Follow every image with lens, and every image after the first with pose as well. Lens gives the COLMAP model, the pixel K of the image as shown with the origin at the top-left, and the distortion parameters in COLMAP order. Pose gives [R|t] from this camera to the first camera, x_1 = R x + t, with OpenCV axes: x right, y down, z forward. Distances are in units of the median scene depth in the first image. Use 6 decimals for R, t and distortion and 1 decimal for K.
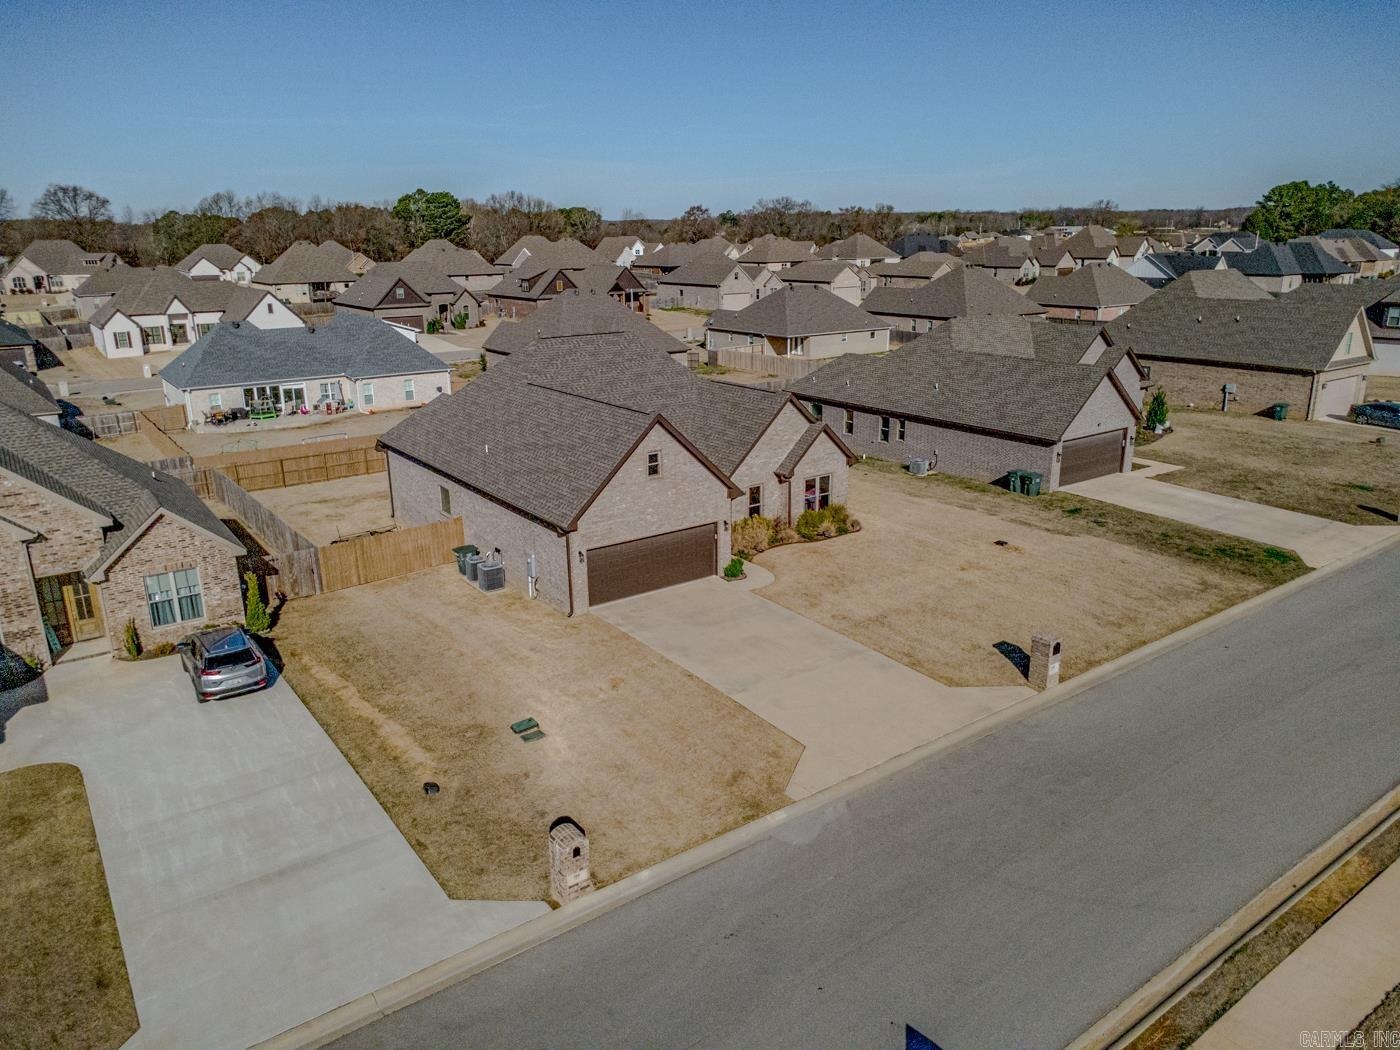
lens RADIAL K [[985.1, 0, 703.5], [0, 985.1, 524.1], [0, 0, 1]] dist [0.000376, 0.000684]
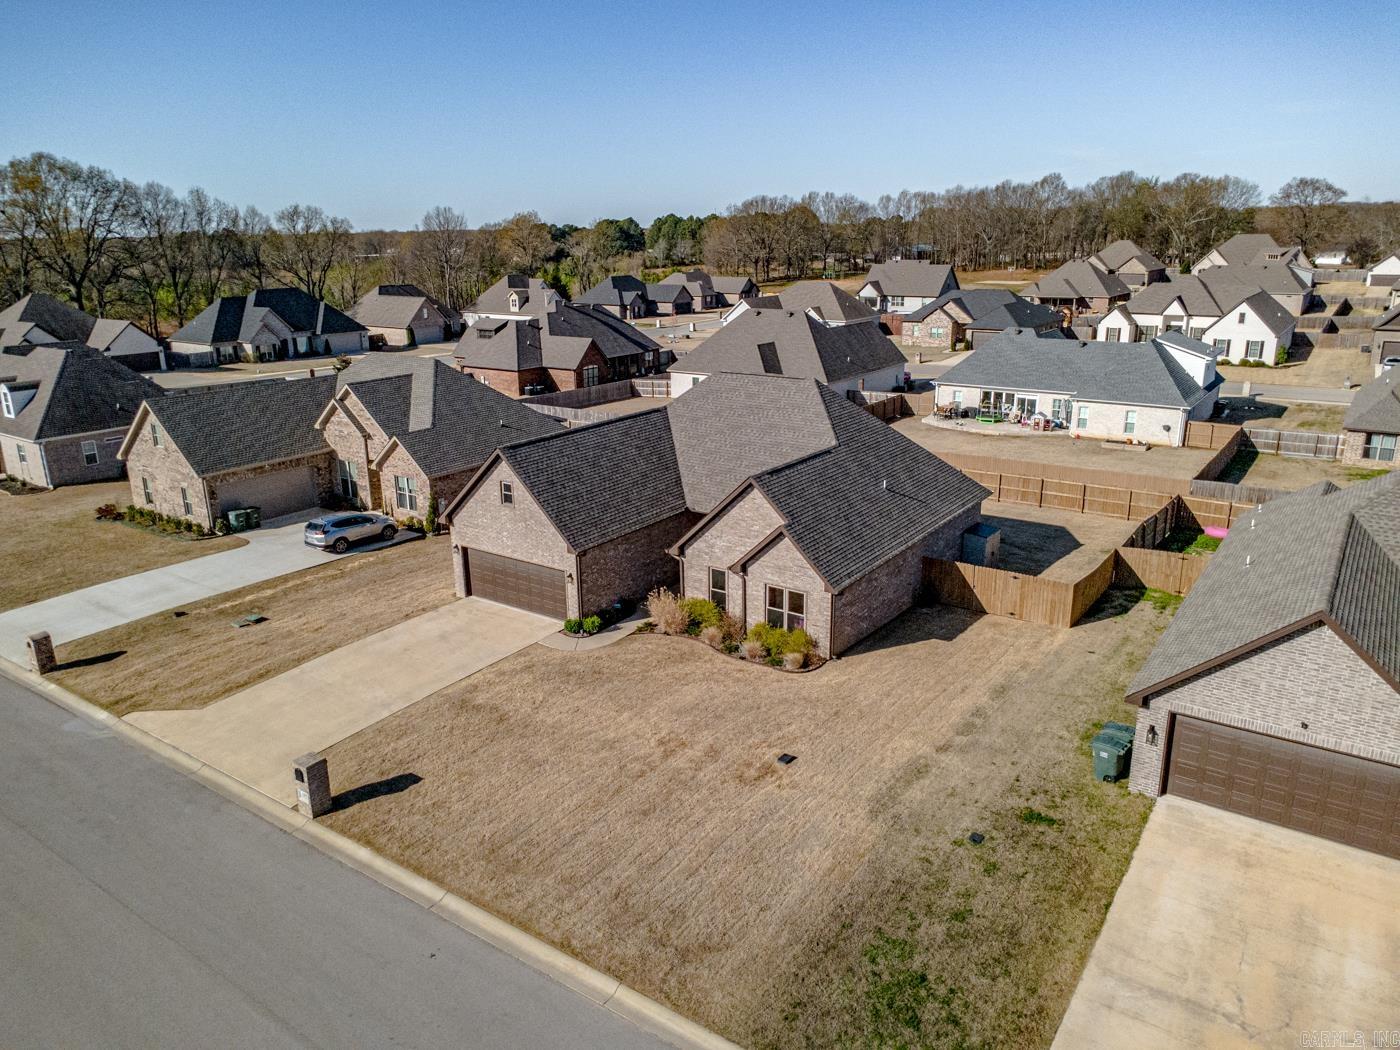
lens RADIAL K [[985.1, 0, 703.5], [0, 985.1, 524.1], [0, 0, 1]] dist [0.000376, 0.000684]
pose [[0.322319, 0.275715, -0.905589, 0.780262], [-0.260734, 0.945498, 0.195065, -0.229273], [0.910015, 0.173245, 0.376641, 0.610276]]
